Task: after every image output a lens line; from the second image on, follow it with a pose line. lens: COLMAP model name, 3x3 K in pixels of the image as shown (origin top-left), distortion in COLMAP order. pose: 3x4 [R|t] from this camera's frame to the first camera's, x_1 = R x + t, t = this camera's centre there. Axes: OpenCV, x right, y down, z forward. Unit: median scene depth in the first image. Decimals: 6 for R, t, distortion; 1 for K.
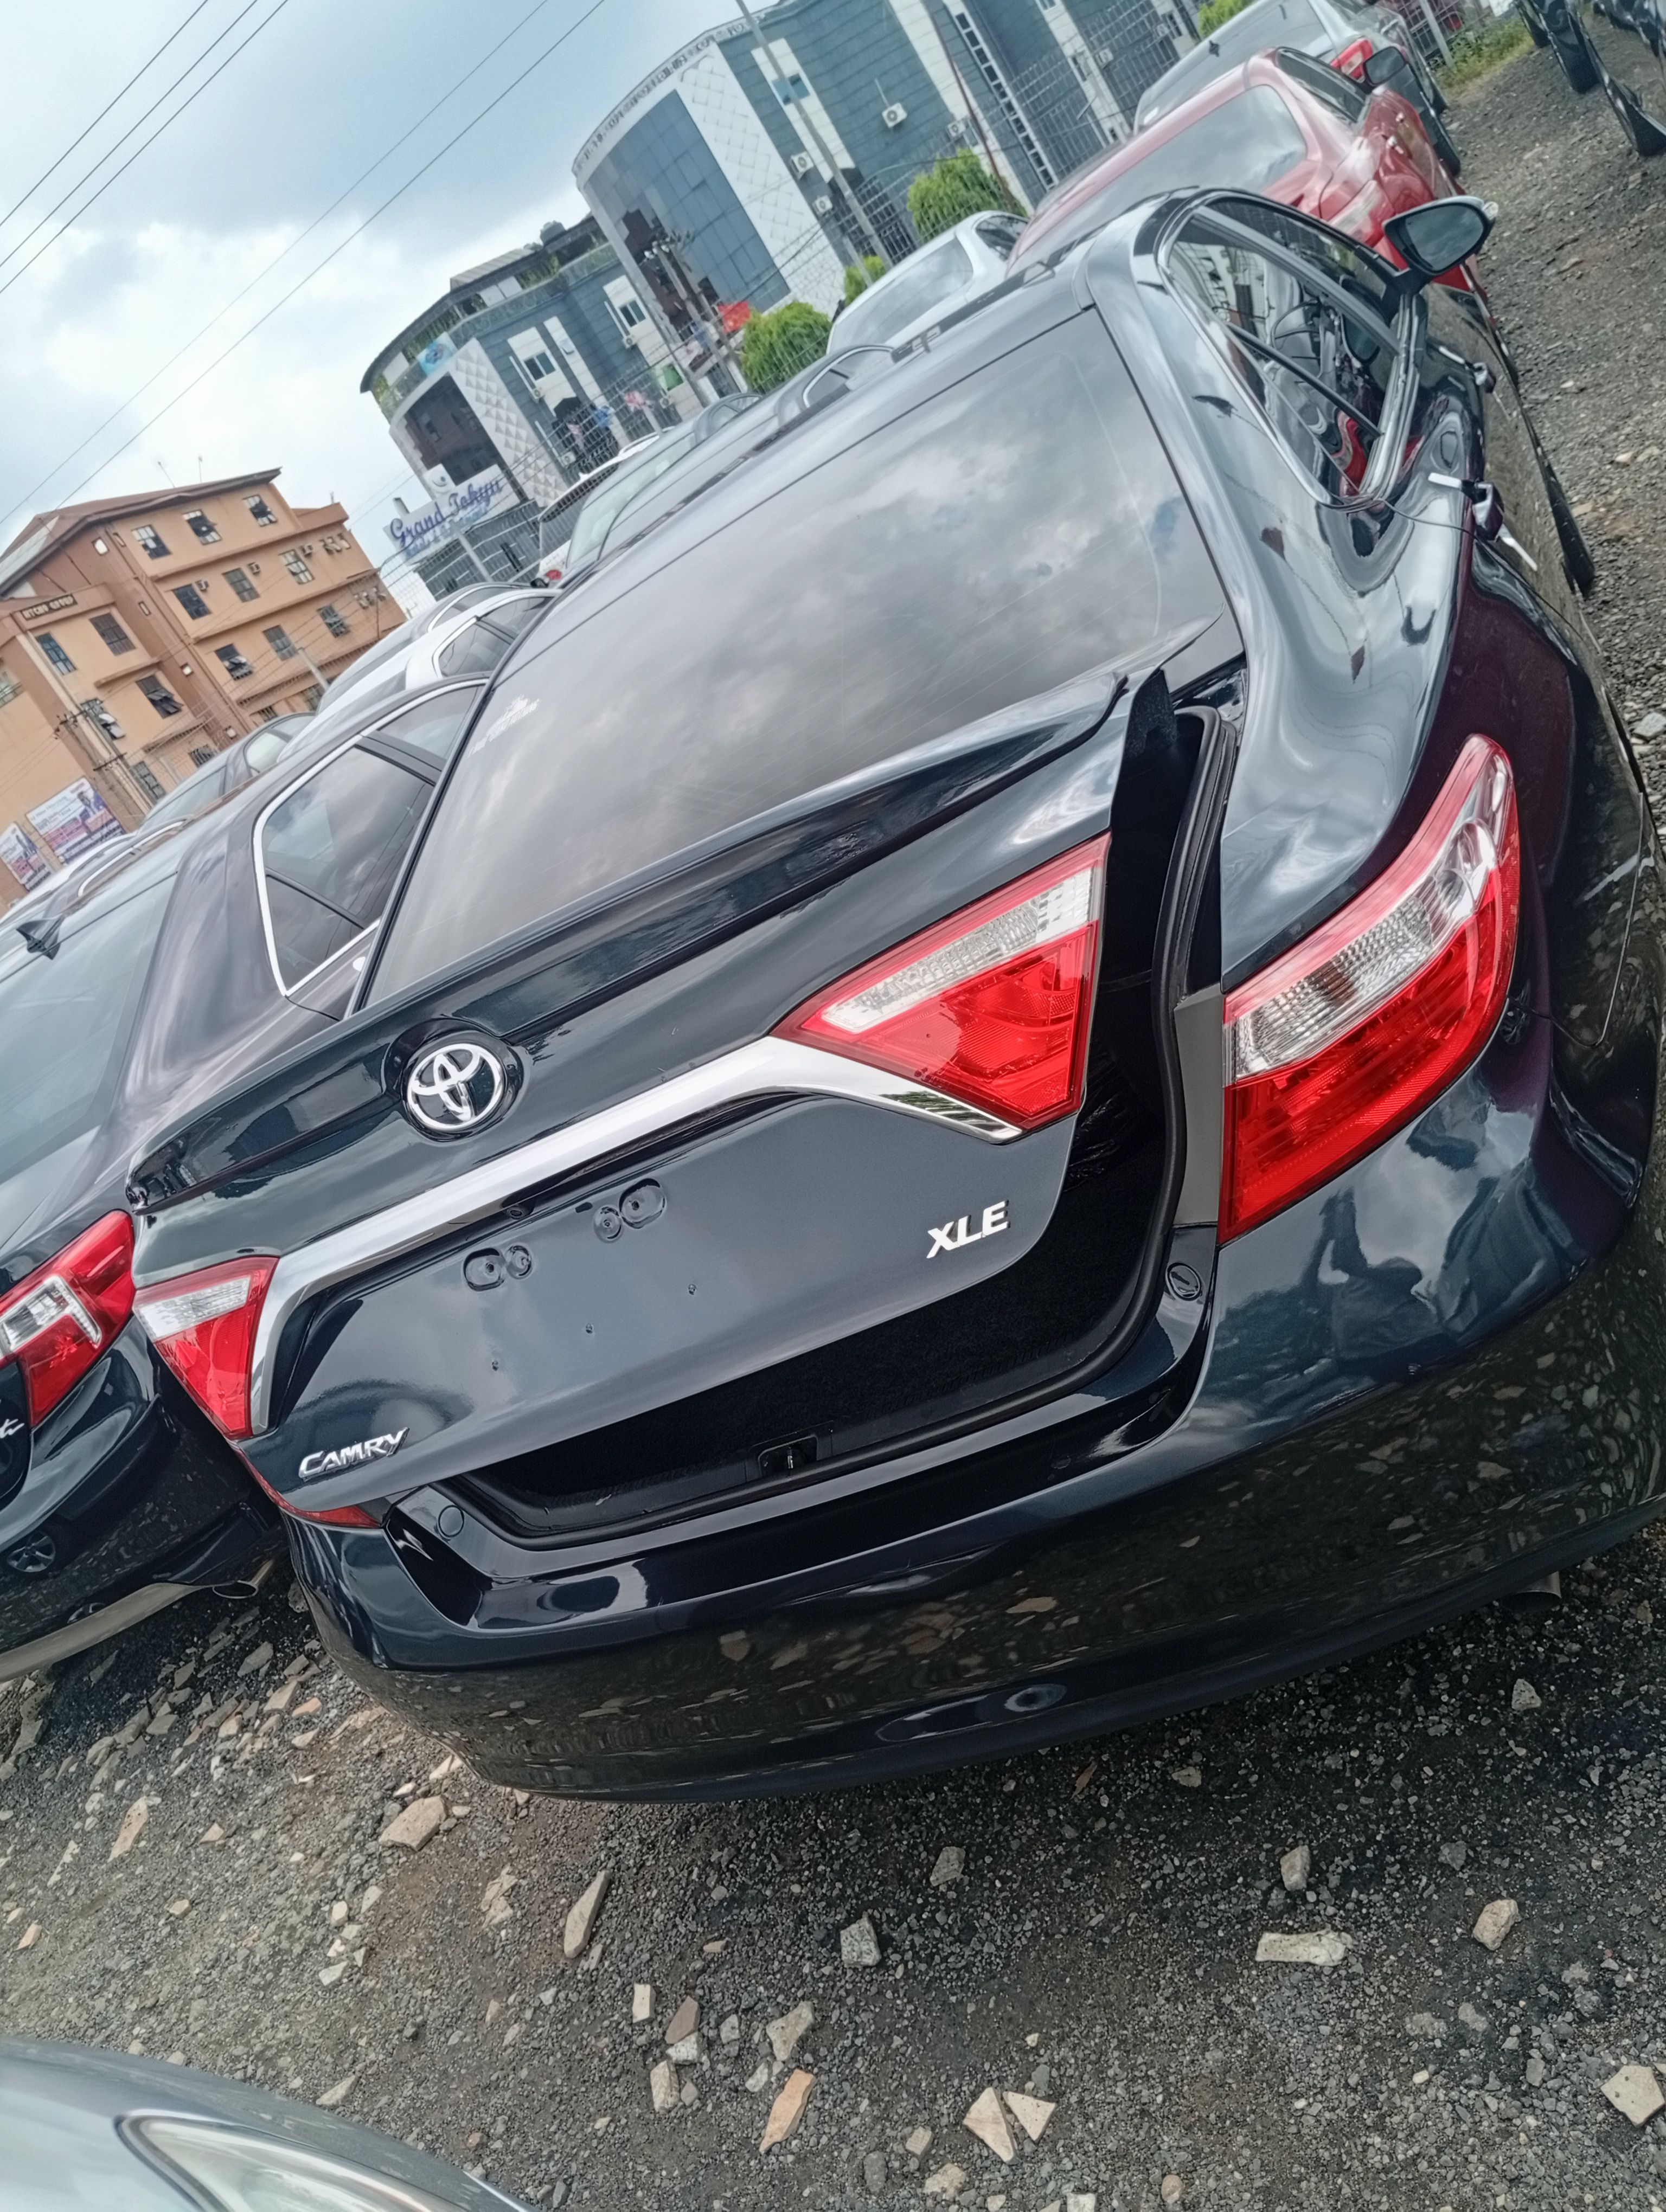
lens RADIAL K [[1791.3, 0, 859.5], [0, 1791.3, 1166.6], [0, 0, 1]] dist [0.017241, -0.070511]
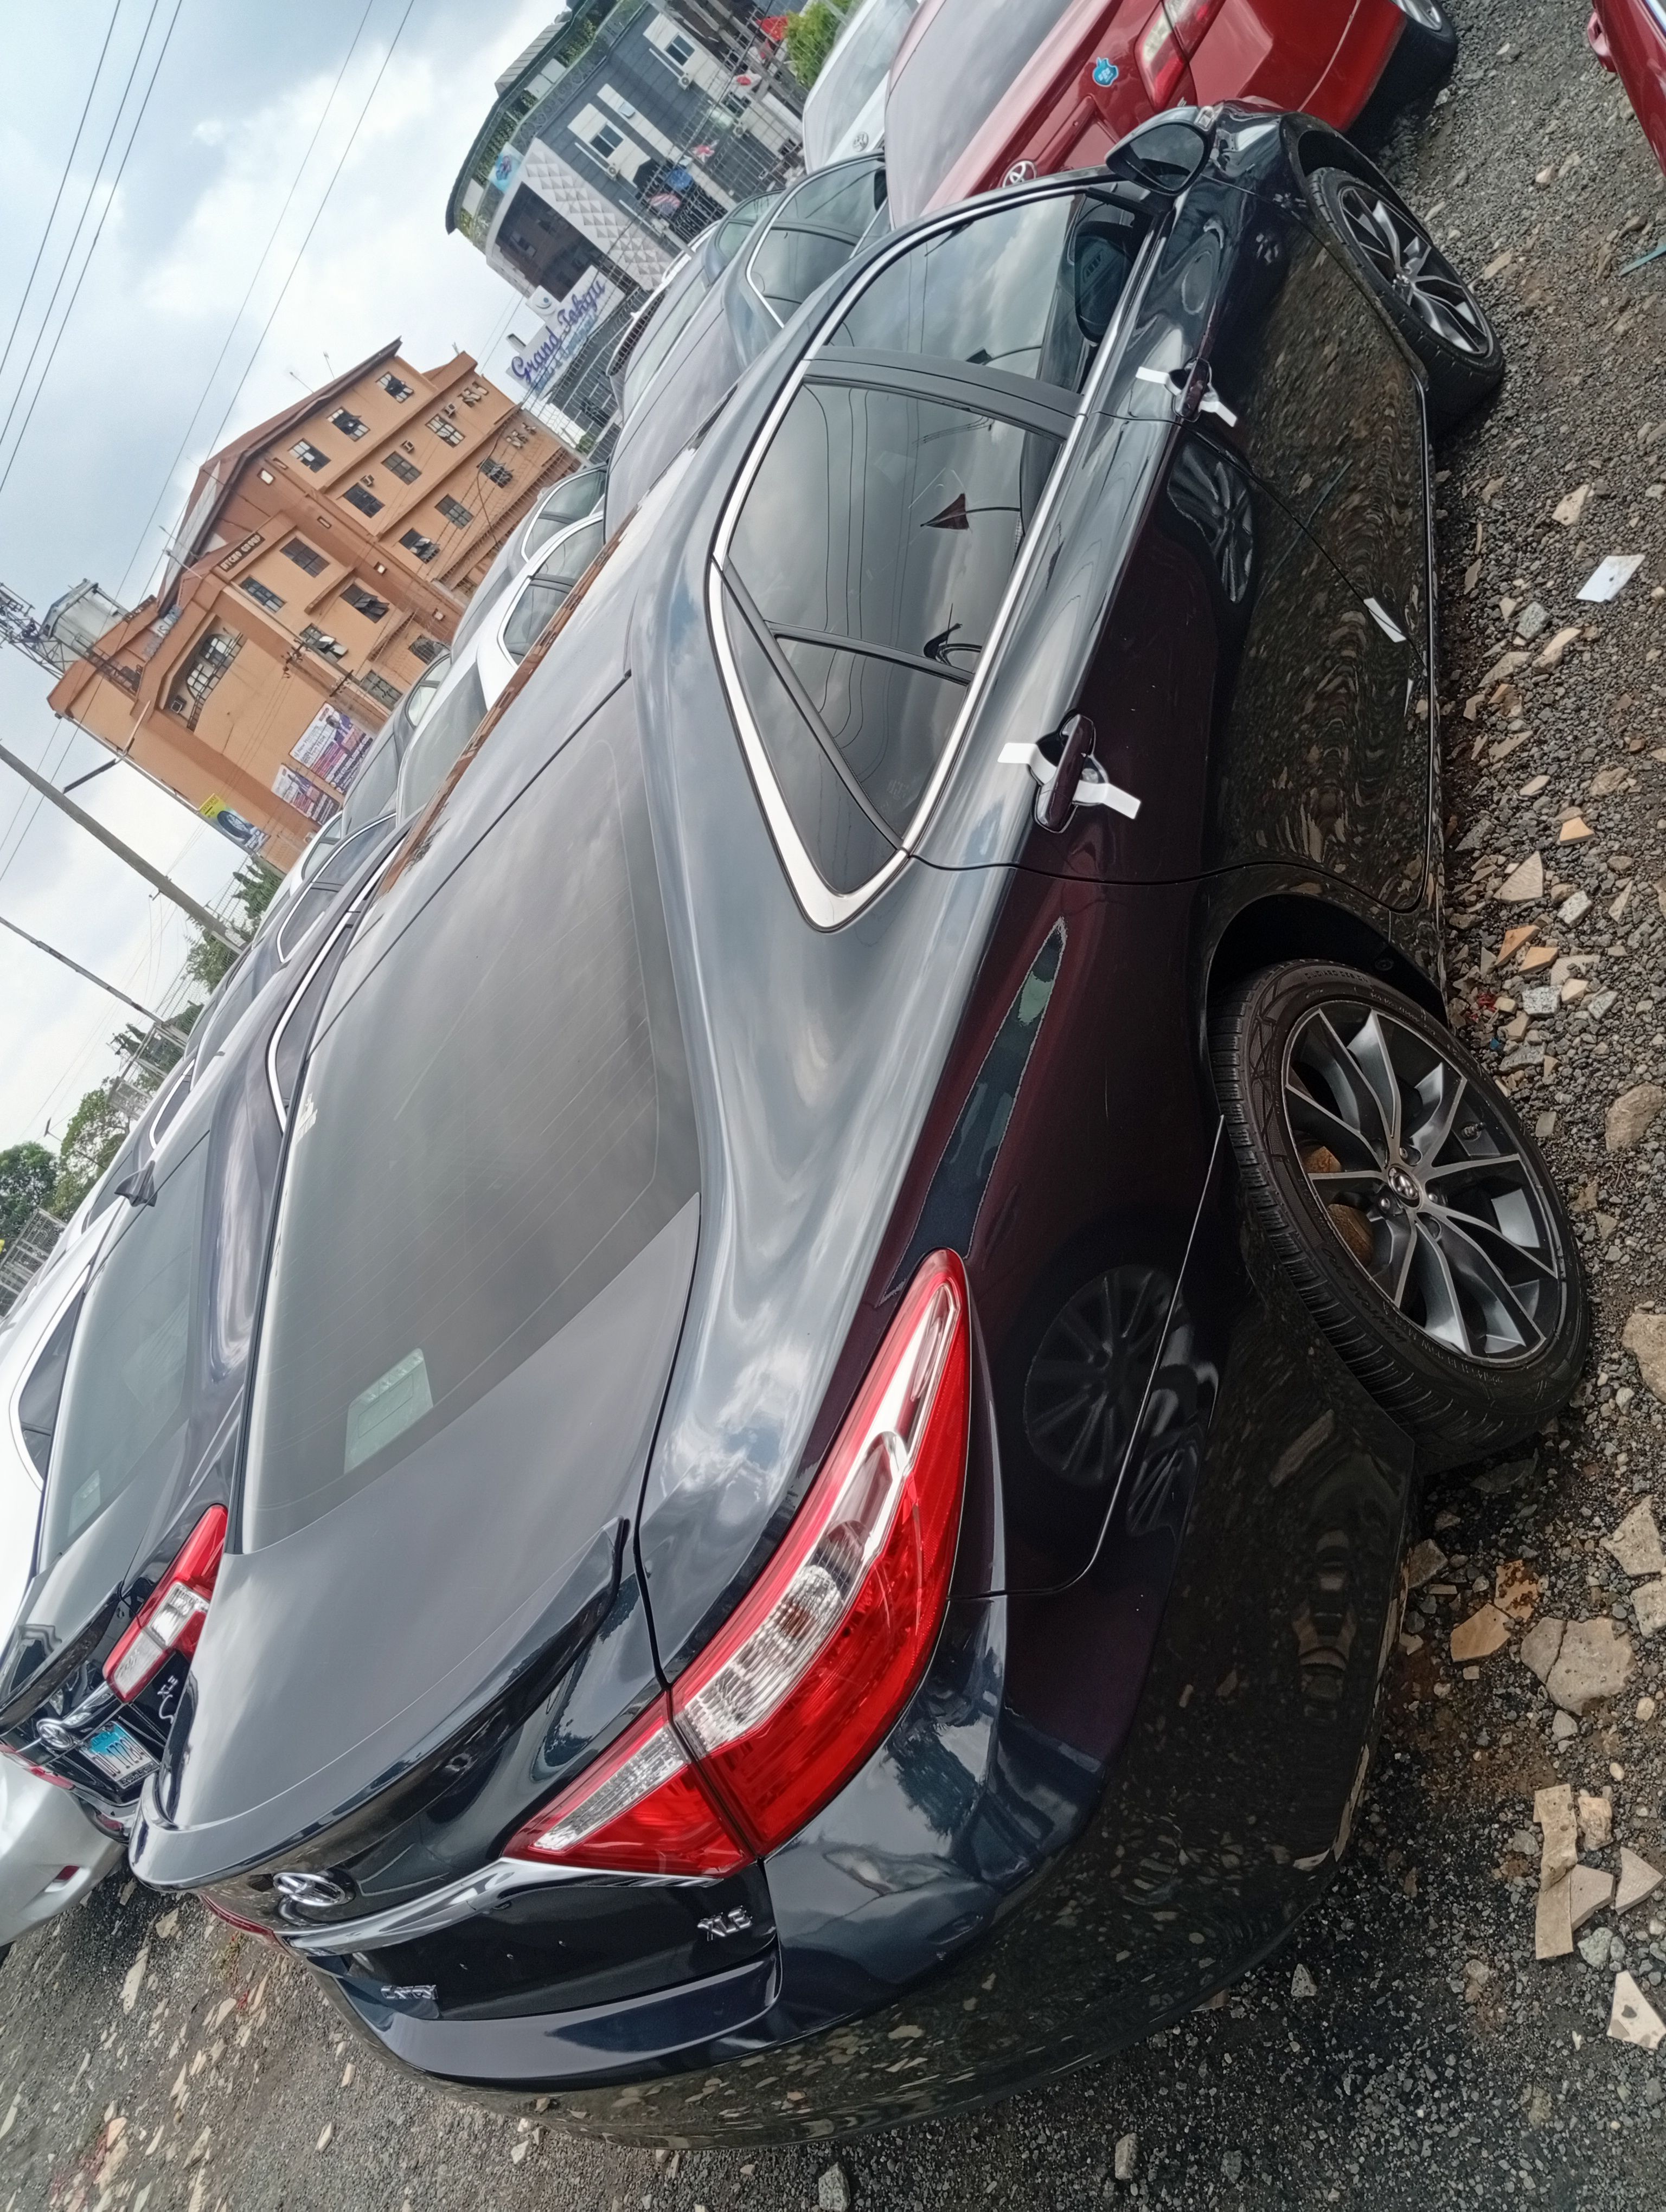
lens RADIAL K [[1777.1, 0, 837.4], [0, 1777.1, 1186.9], [0, 0, 1]] dist [0.038073, -0.114898]
pose [[0.943388, -0.242461, -0.226342, 0.277854], [0.277612, 0.950619, 0.138762, -0.222667], [0.181521, -0.193741, 0.964113, 0.018516]]
